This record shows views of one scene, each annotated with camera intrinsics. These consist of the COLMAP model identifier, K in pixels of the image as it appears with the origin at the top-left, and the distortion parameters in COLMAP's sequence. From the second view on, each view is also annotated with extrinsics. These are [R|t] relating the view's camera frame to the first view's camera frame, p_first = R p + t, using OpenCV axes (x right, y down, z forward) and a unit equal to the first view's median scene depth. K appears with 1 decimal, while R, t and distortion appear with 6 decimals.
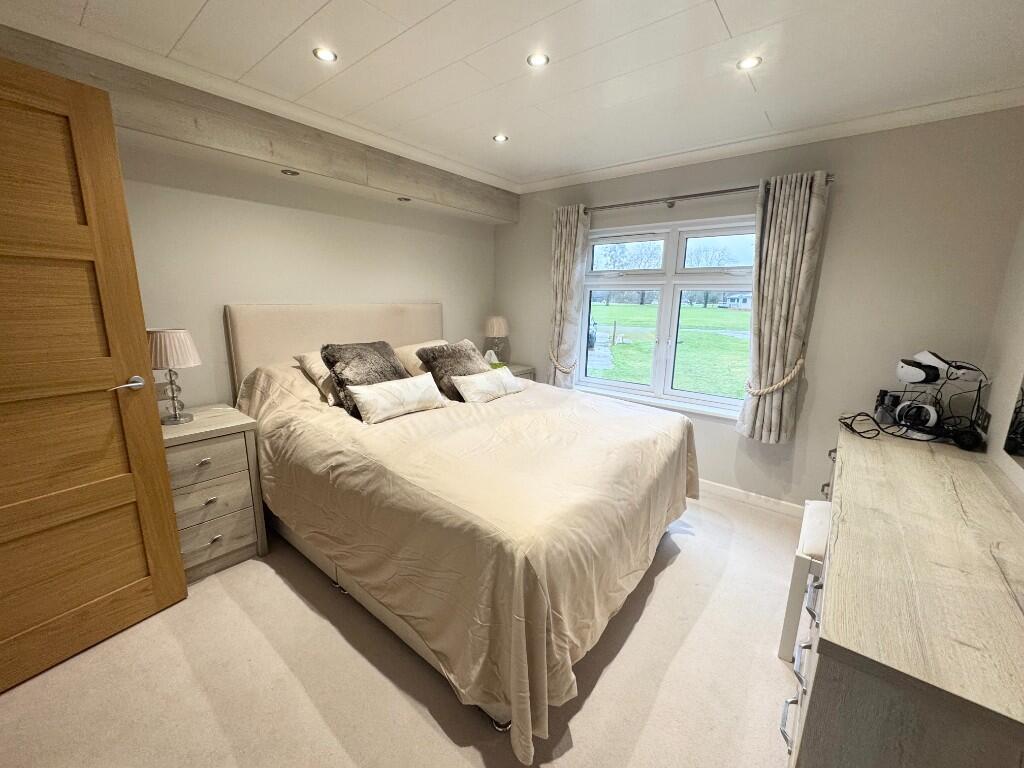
lens RADIAL K [[408.0, 0, 511.4], [0, 408.0, 379.9], [0, 0, 1]] dist [-0.014466, 0.000308]
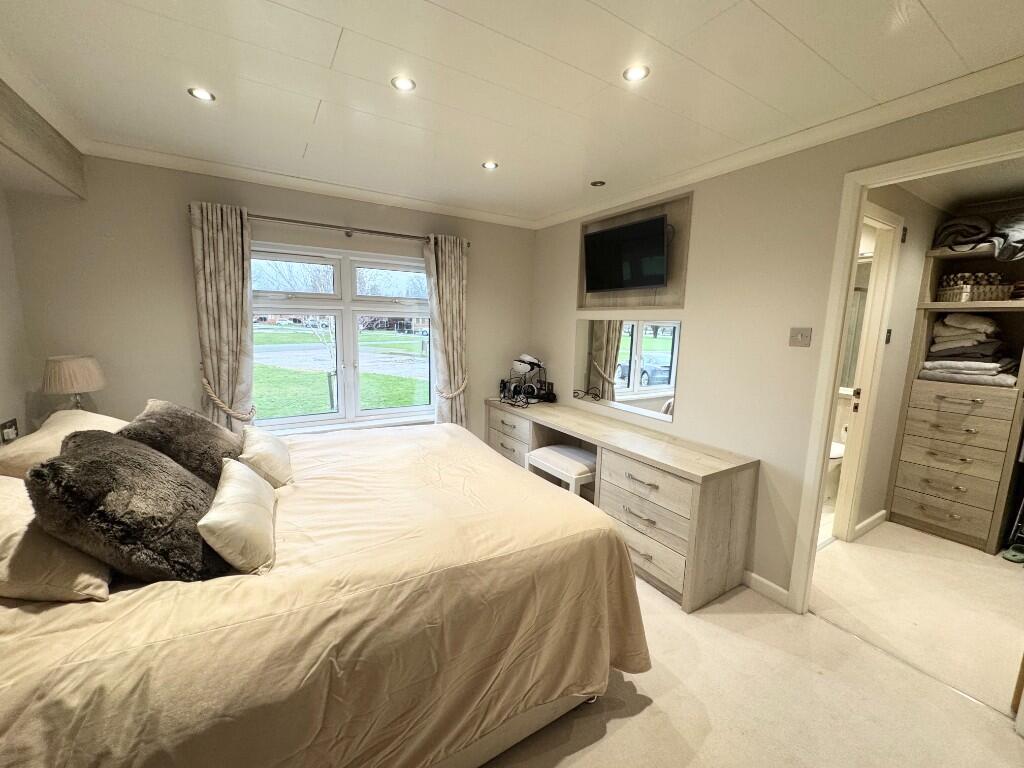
lens RADIAL K [[408.0, 0, 510.1], [0, 408.0, 378.4], [0, 0, 1]] dist [-0.014466, 0.000308]
pose [[0.321994, -0.137990, 0.936631, -0.606766], [0.167790, 0.981977, 0.086988, -0.115257], [-0.931754, 0.129148, 0.339345, 0.392753]]
